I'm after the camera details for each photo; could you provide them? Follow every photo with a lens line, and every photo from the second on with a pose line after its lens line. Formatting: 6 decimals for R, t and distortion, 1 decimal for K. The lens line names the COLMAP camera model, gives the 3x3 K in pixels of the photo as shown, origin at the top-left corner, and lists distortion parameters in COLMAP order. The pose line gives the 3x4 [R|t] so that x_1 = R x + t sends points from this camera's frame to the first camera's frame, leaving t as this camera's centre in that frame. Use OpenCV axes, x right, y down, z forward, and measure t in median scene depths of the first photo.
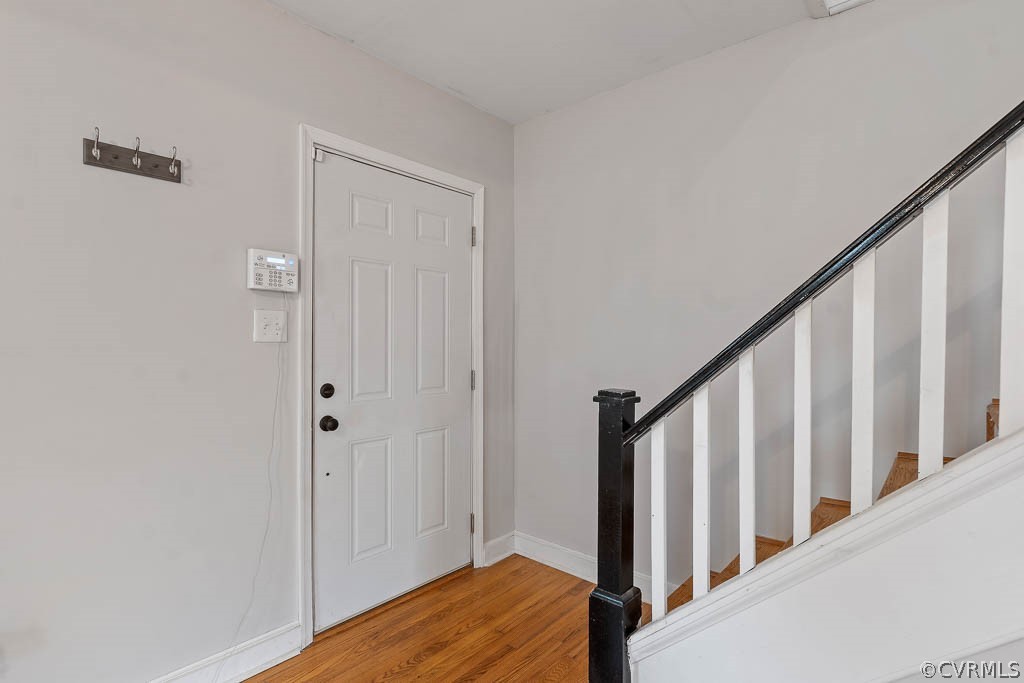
lens RADIAL K [[506.9, 0, 509.5], [0, 506.9, 345.2], [0, 0, 1]] dist [0.000677, 0.000209]
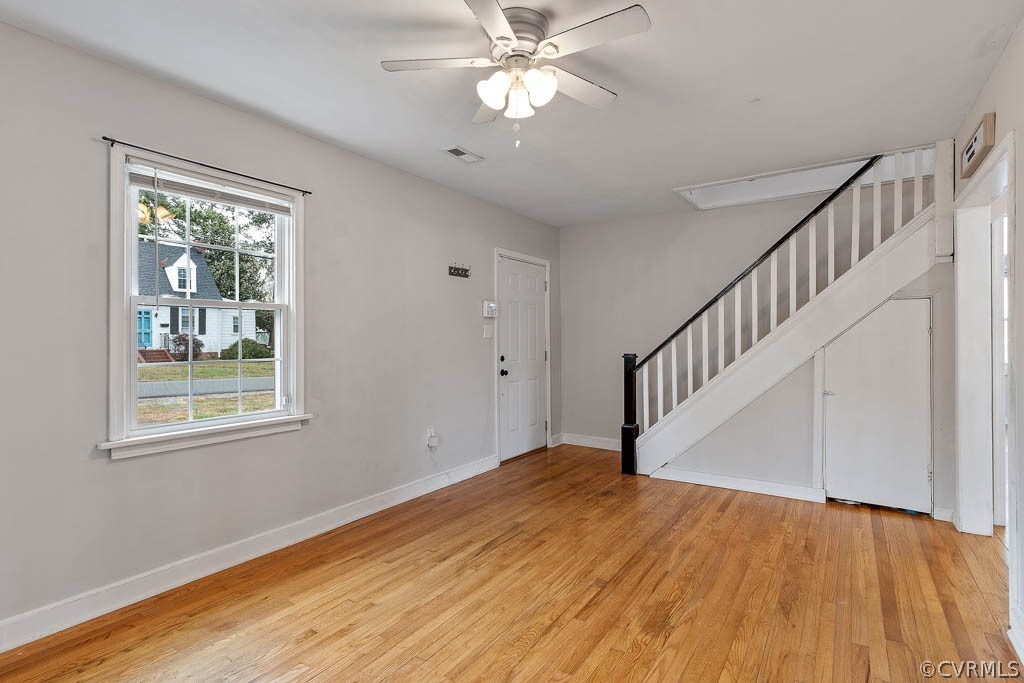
lens RADIAL K [[506.9, 0, 507.2], [0, 506.9, 337.7], [0, 0, 1]] dist [0.000677, 0.000209]
pose [[0.991405, -0.009836, 0.130457, -0.718507], [0.010720, 0.999924, -0.006077, 0.008213], [-0.130387, 0.007423, 0.991435, -1.475552]]
